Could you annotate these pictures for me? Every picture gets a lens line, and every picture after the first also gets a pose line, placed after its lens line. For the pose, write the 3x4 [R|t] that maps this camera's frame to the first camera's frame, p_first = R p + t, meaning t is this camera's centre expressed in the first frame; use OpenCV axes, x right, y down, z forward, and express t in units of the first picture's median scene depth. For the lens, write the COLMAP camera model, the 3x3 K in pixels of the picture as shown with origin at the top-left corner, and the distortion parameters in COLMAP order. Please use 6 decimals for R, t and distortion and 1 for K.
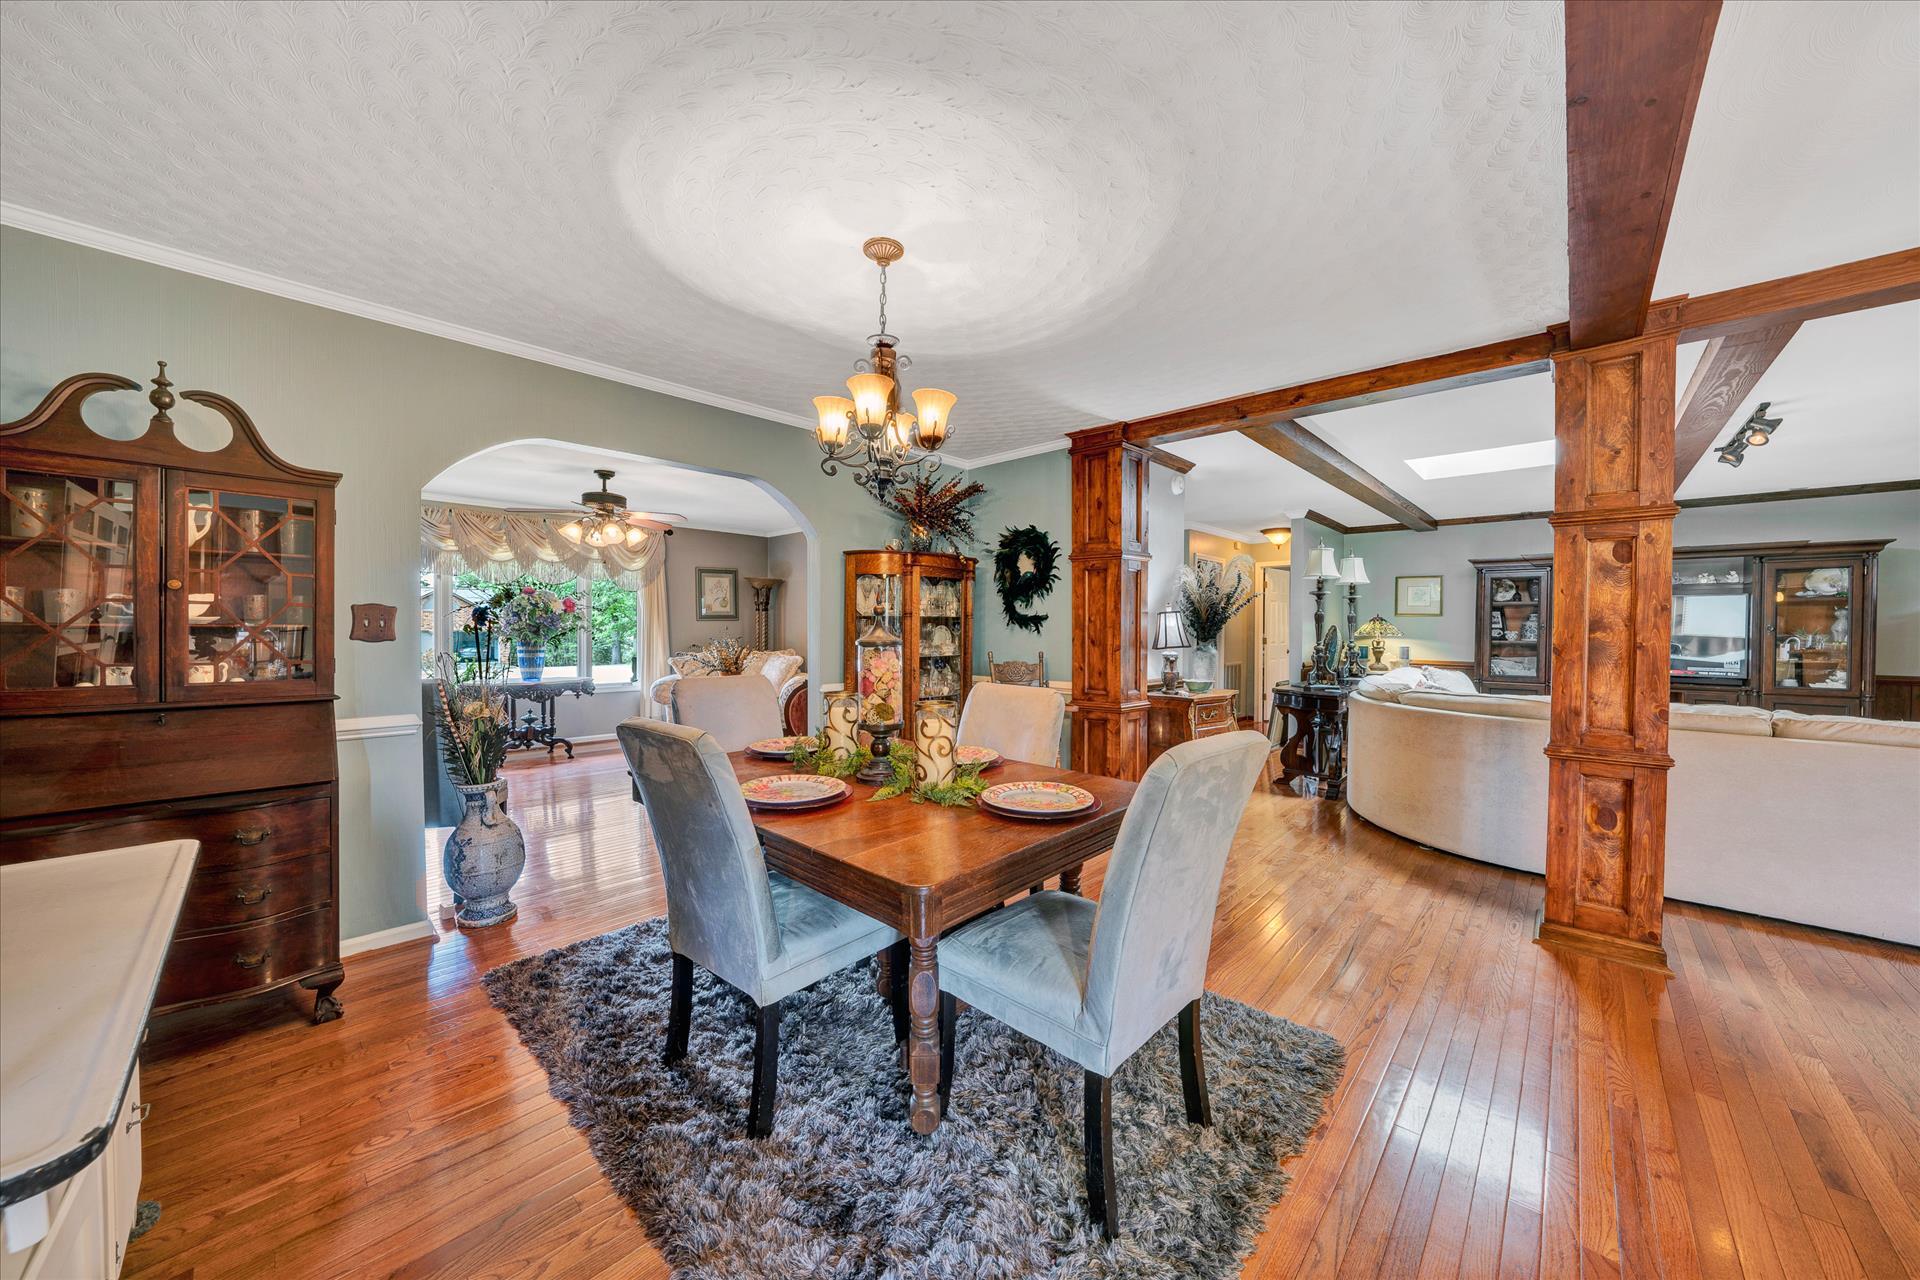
lens RADIAL K [[677.1, 0, 967.9], [0, 677.1, 640.1], [0, 0, 1]] dist [-0.020445, 0.004841]
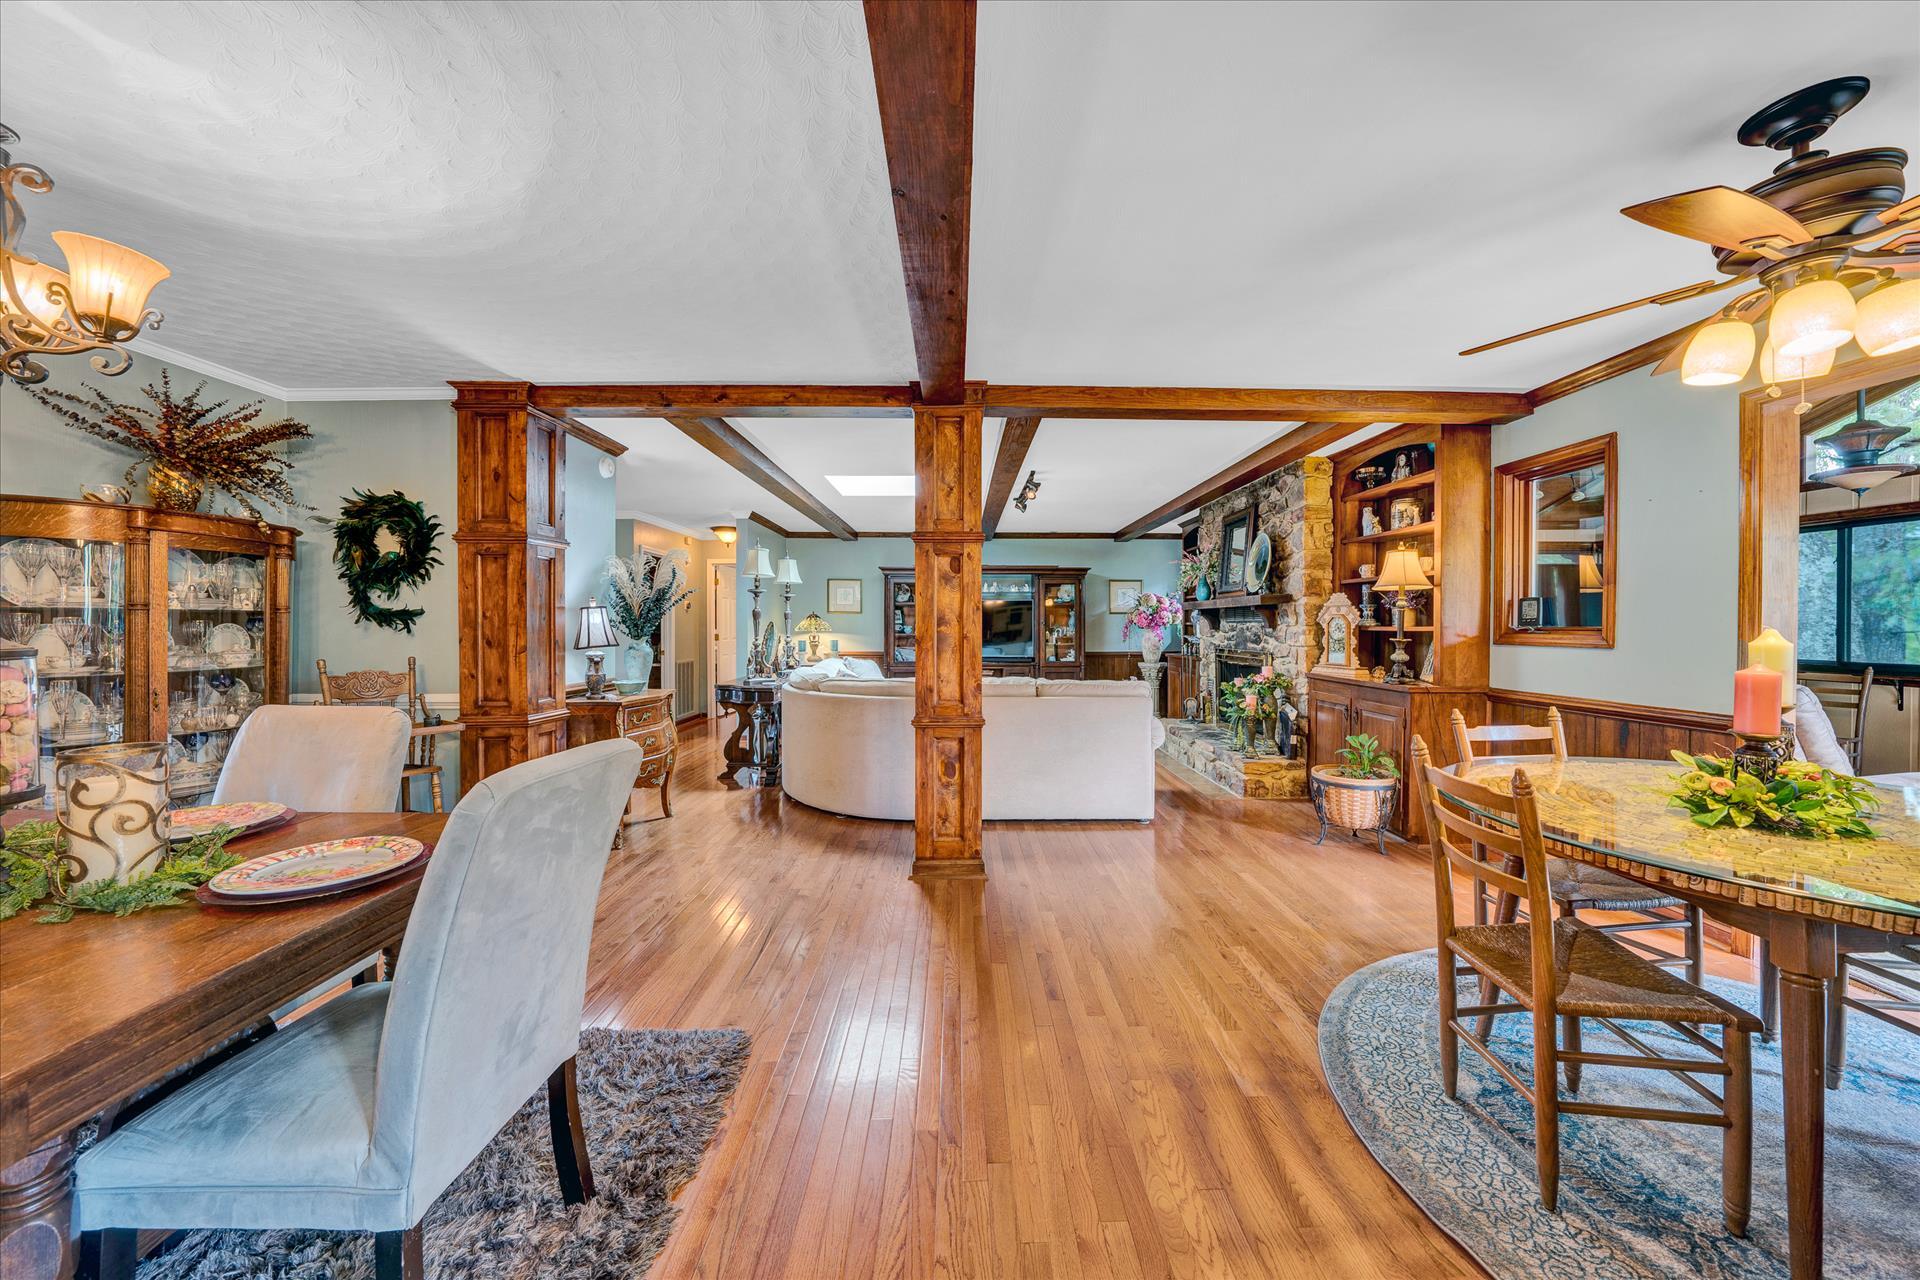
lens RADIAL K [[677.1, 0, 976.9], [0, 677.1, 628.2], [0, 0, 1]] dist [-0.020445, 0.004841]
pose [[0.718207, -0.008590, 0.695777, 0.080319], [0.017253, 0.999836, -0.005465, -0.000070], [-0.695616, 0.015929, 0.718237, 0.012645]]
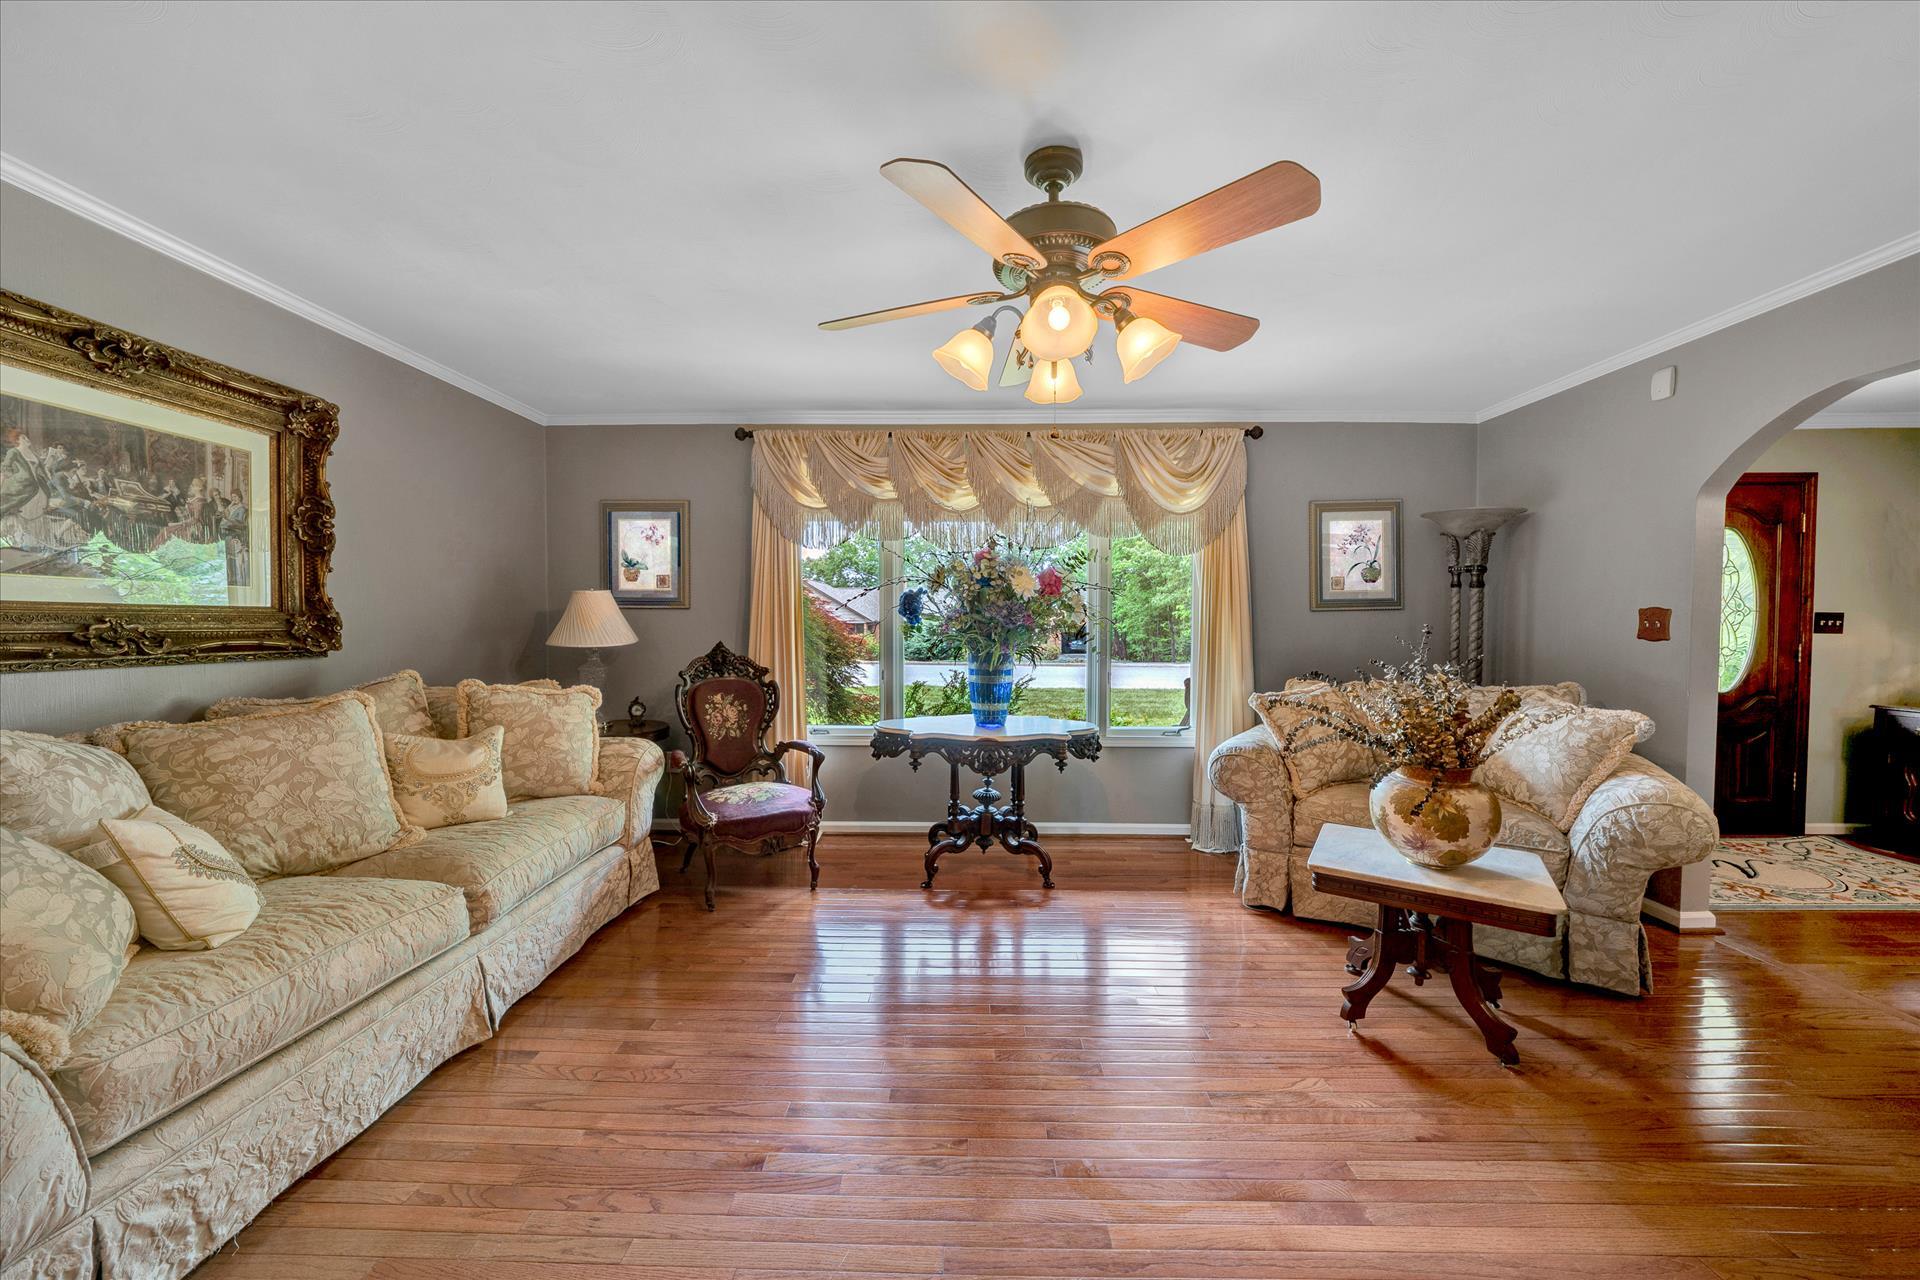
lens RADIAL K [[677.1, 0, 944.3], [0, 677.1, 635.9], [0, 0, 1]] dist [-0.020445, 0.004841]
pose [[0.660175, 0.013262, -0.750995, -0.659118], [-0.012254, 0.999901, 0.006886, -0.035929], [0.751012, 0.004656, 0.660272, 1.504254]]
